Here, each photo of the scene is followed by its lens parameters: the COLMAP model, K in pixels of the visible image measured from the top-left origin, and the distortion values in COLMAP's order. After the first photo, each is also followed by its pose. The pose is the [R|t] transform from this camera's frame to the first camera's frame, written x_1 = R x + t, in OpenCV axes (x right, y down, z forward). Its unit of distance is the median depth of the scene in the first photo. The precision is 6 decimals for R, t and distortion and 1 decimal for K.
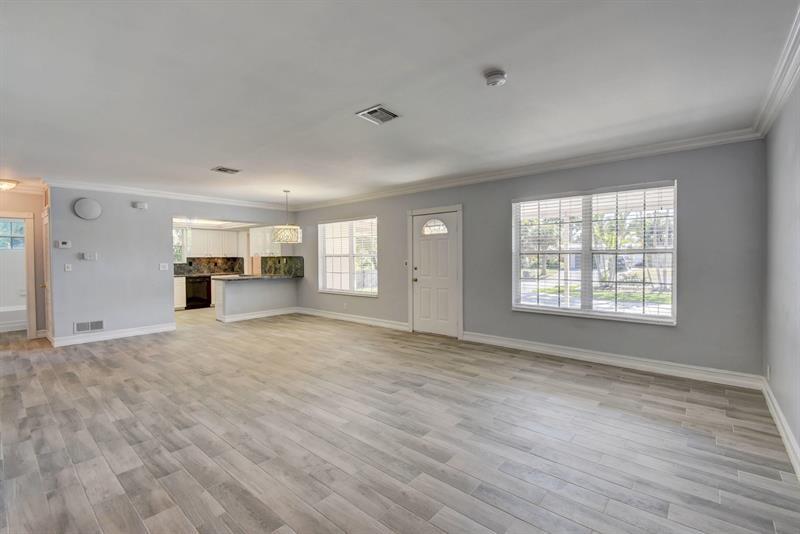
lens RADIAL K [[355.4, 0, 407.4], [0, 355.4, 262.1], [0, 0, 1]] dist [0.003284, -0.010141]
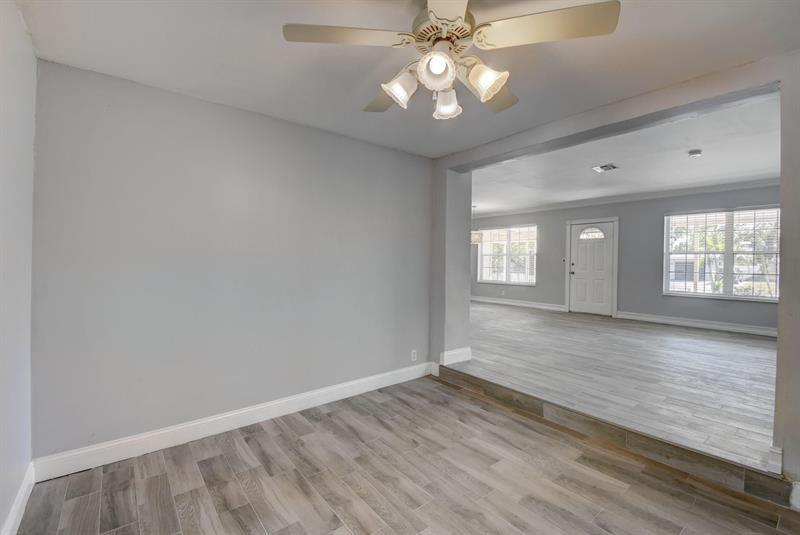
lens RADIAL K [[359.9, 0, 399.6], [0, 359.9, 264.2], [0, 0, 1]] dist [-0.024377, -0.000238]
pose [[0.978945, 0.028210, -0.202167, -0.365077], [-0.030793, 0.999479, -0.009639, 0.054398], [0.201789, 0.015661, 0.979304, -0.468244]]
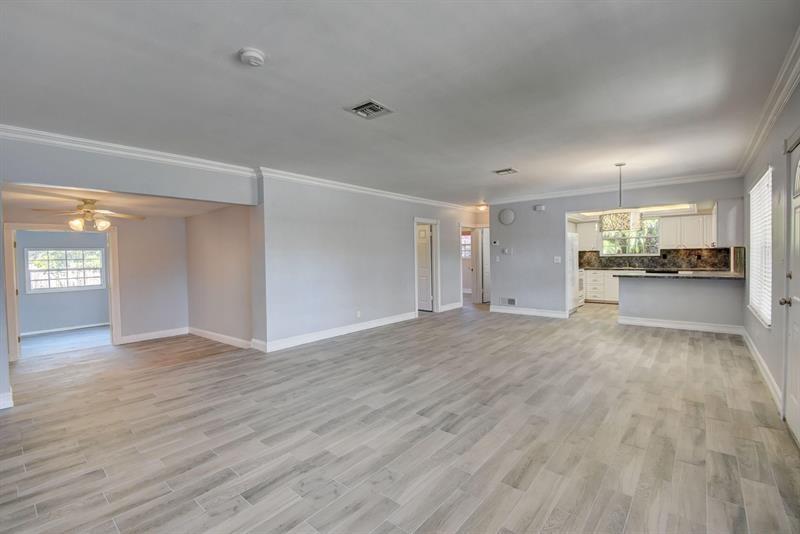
lens RADIAL K [[355.4, 0, 397.9], [0, 355.4, 255.2], [0, 0, 1]] dist [0.003284, -0.010141]
pose [[-0.010832, 0.007525, -0.999913, 0.481977], [0.002129, 0.999970, 0.007502, -0.010602], [0.999939, -0.002047, -0.010847, 0.574703]]
